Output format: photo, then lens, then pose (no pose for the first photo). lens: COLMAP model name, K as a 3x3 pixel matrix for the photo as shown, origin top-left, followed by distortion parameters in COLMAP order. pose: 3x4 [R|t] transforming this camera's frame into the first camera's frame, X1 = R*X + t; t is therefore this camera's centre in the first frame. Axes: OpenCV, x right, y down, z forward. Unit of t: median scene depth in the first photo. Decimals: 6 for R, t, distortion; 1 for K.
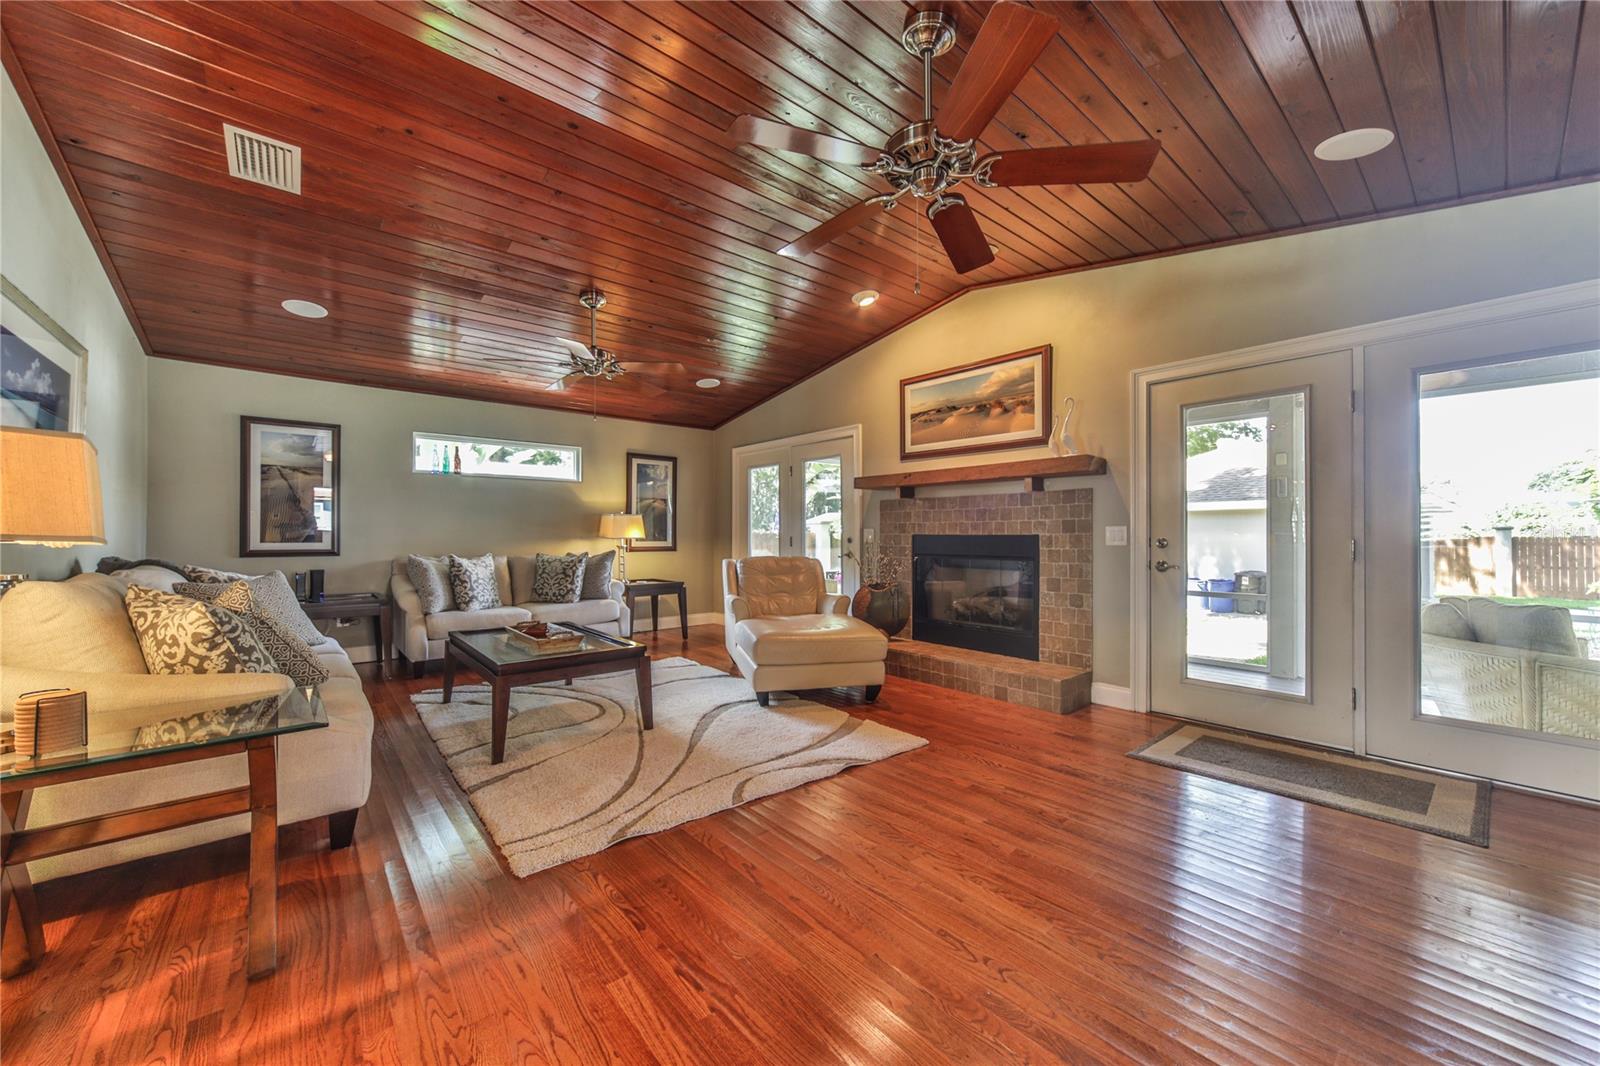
lens RADIAL K [[614.5, 0, 805.7], [0, 614.5, 531.1], [0, 0, 1]] dist [0.000152, 0.000321]
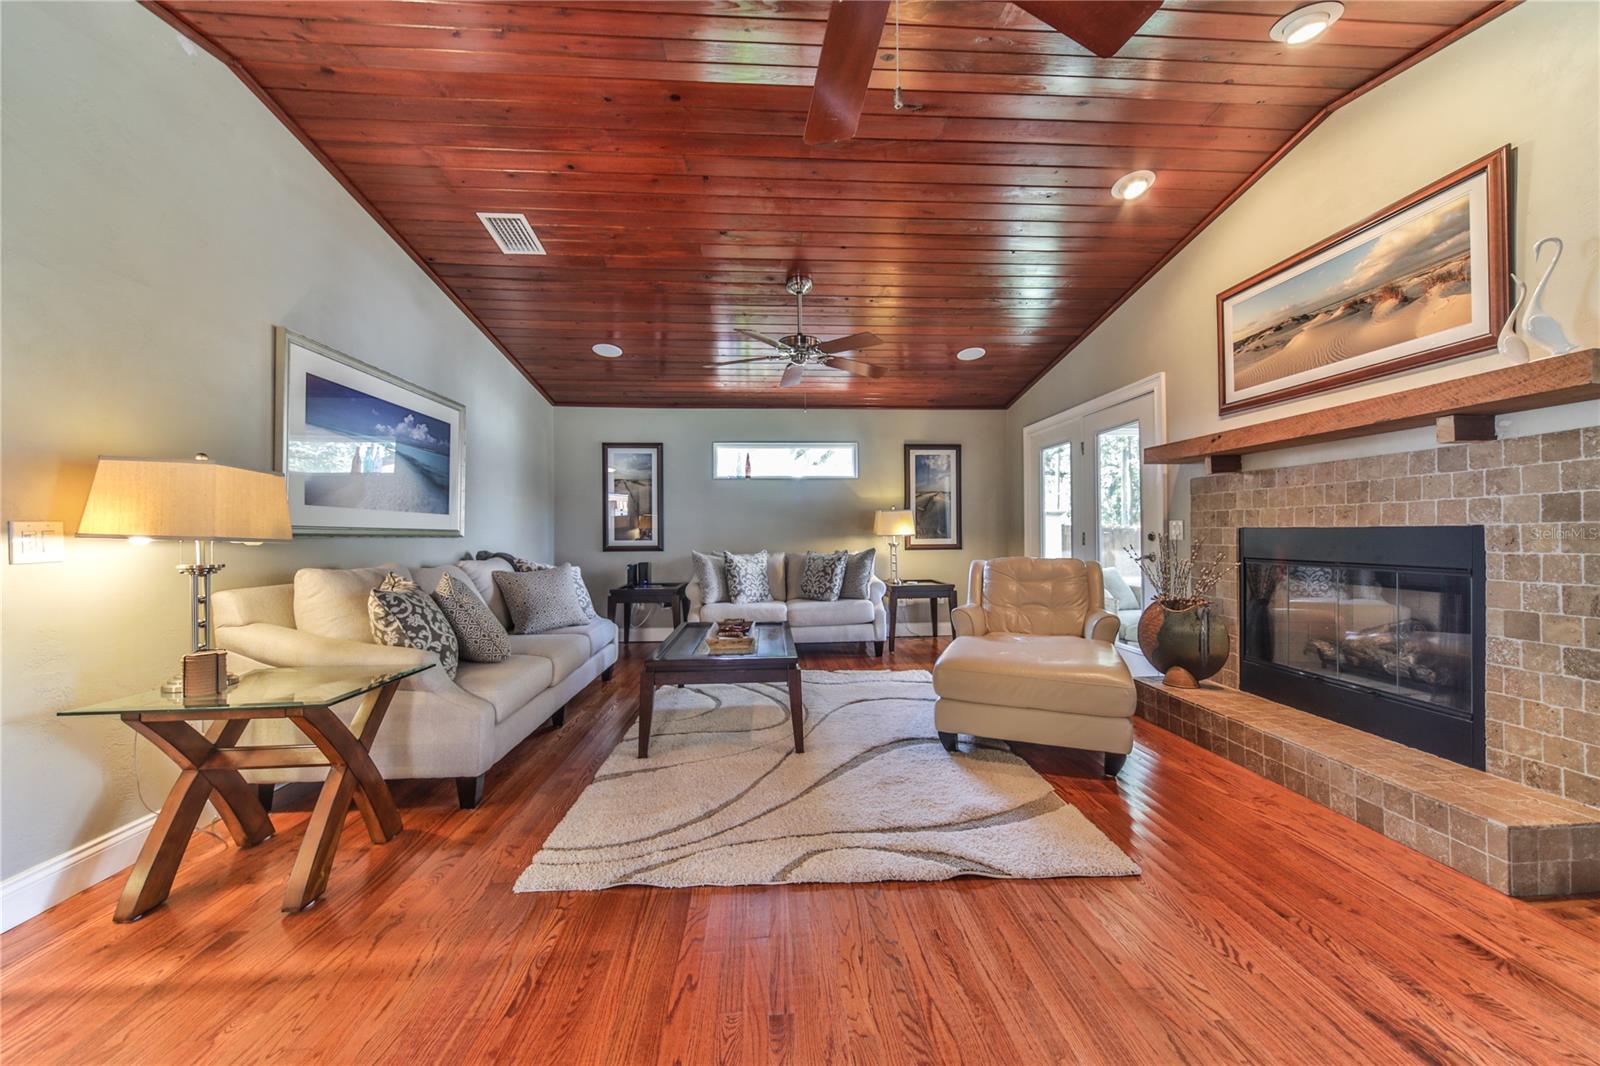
lens RADIAL K [[611.9, 0, 797.8], [0, 611.9, 531.1], [0, 0, 1]] dist [-0.001242, 0.000232]
pose [[0.801531, -0.008788, -0.597888, 0.207252], [0.011731, 0.999931, 0.001030, 0.003041], [0.597838, -0.007839, 0.801579, 0.227217]]
